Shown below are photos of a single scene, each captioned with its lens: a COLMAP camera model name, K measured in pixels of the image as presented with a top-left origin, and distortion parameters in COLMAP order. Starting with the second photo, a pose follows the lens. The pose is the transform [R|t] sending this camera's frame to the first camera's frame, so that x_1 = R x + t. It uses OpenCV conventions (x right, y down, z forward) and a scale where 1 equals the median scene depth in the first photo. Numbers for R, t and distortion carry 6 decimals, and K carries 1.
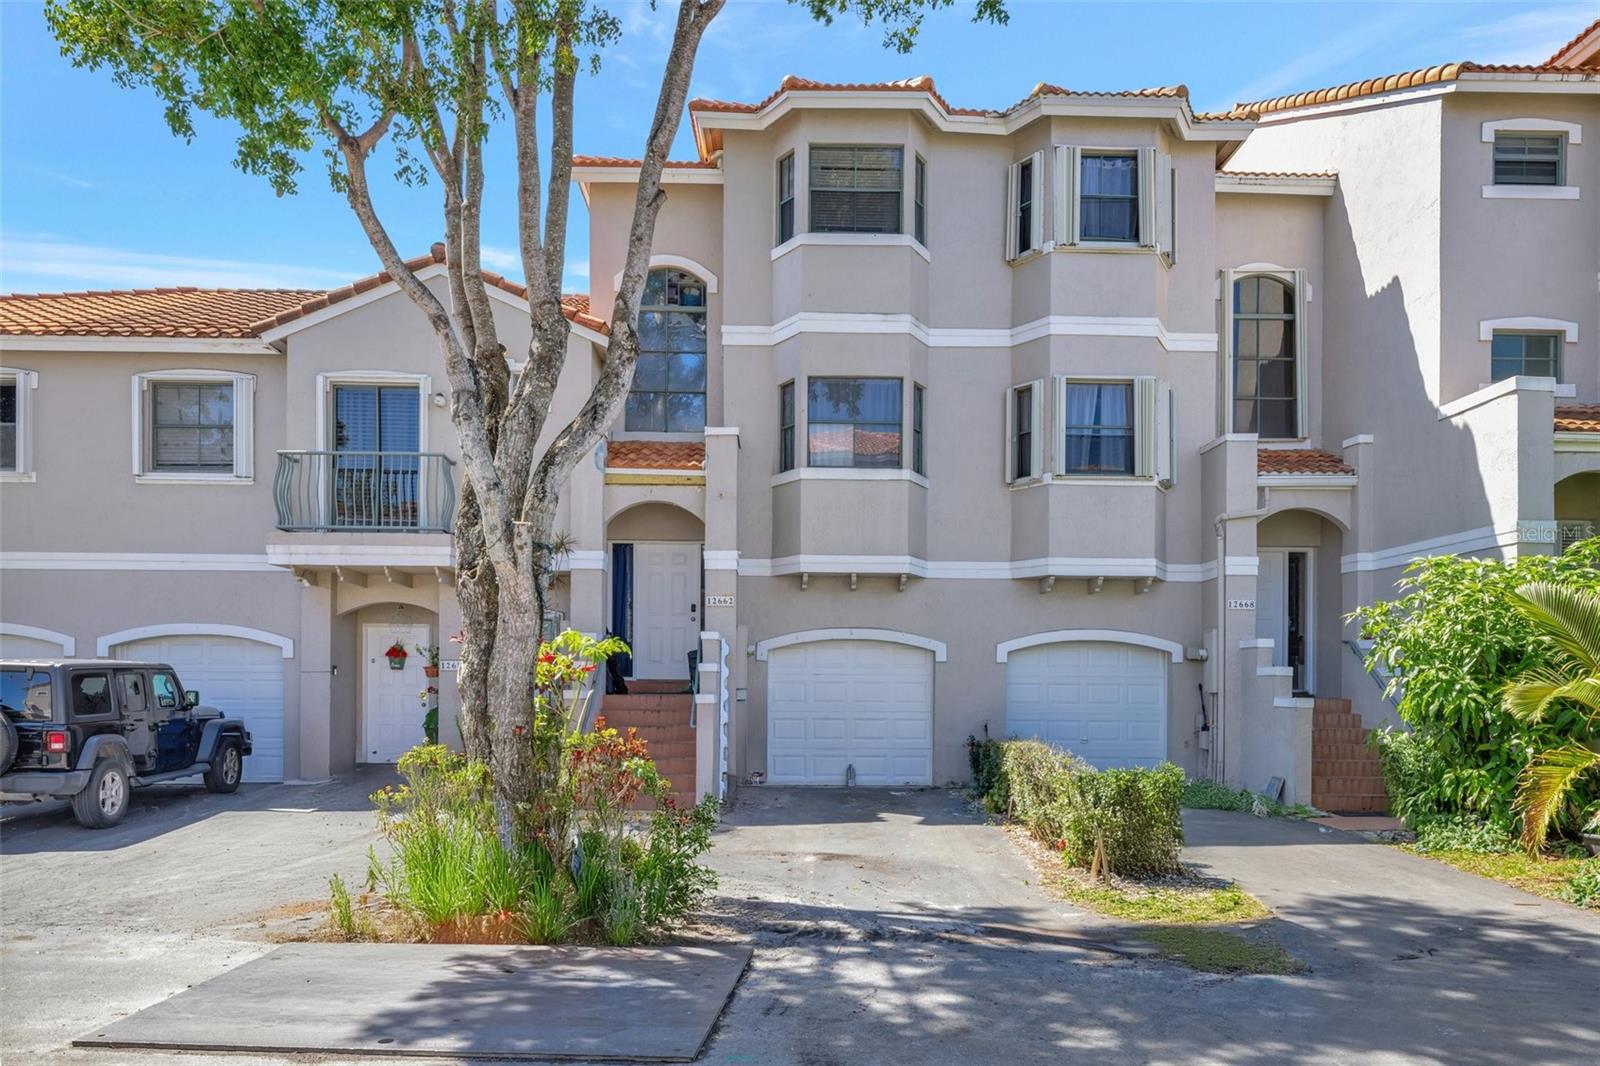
lens RADIAL K [[1187.9, 0, 780.9], [0, 1187.9, 540.4], [0, 0, 1]] dist [-0.003512, -0.001772]
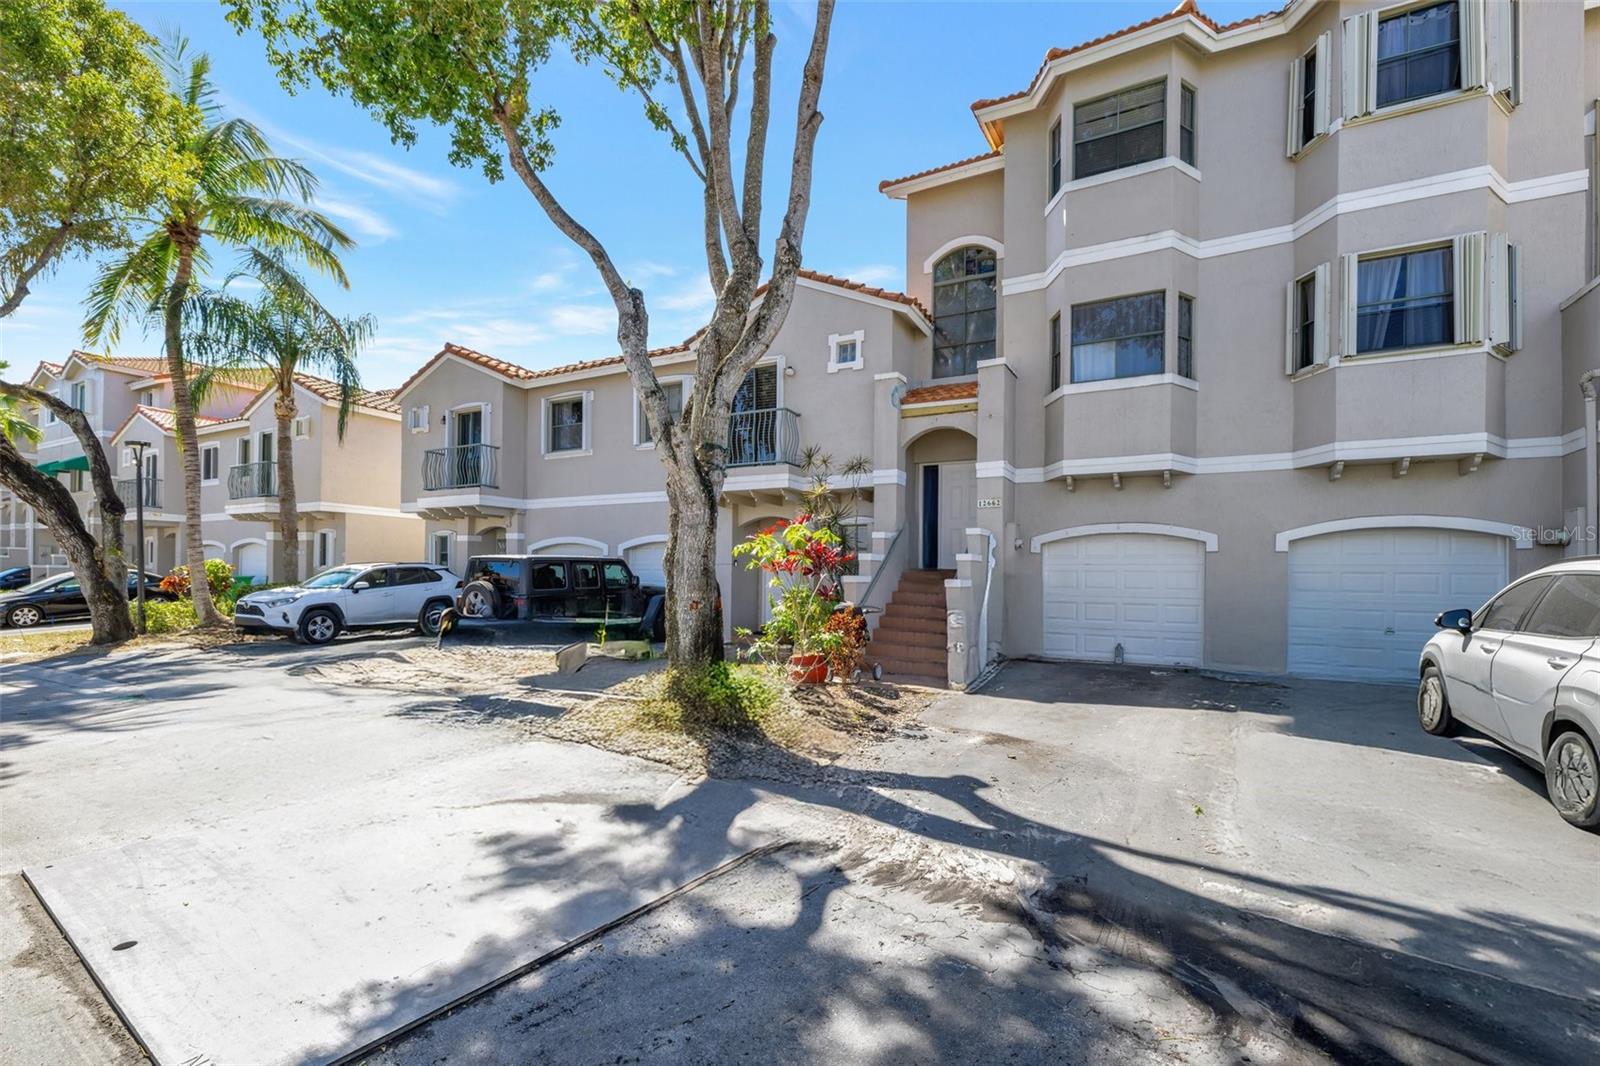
lens RADIAL K [[691.0, 0, 800.0], [0, 691.0, 533.0], [0, 0, 1]] dist [0.000339, 0.000048]
pose [[0.863558, -0.028846, -0.503423, 0.126811], [0.054968, 0.997798, 0.037118, 0.042182], [0.501244, -0.059726, 0.863242, 0.282638]]
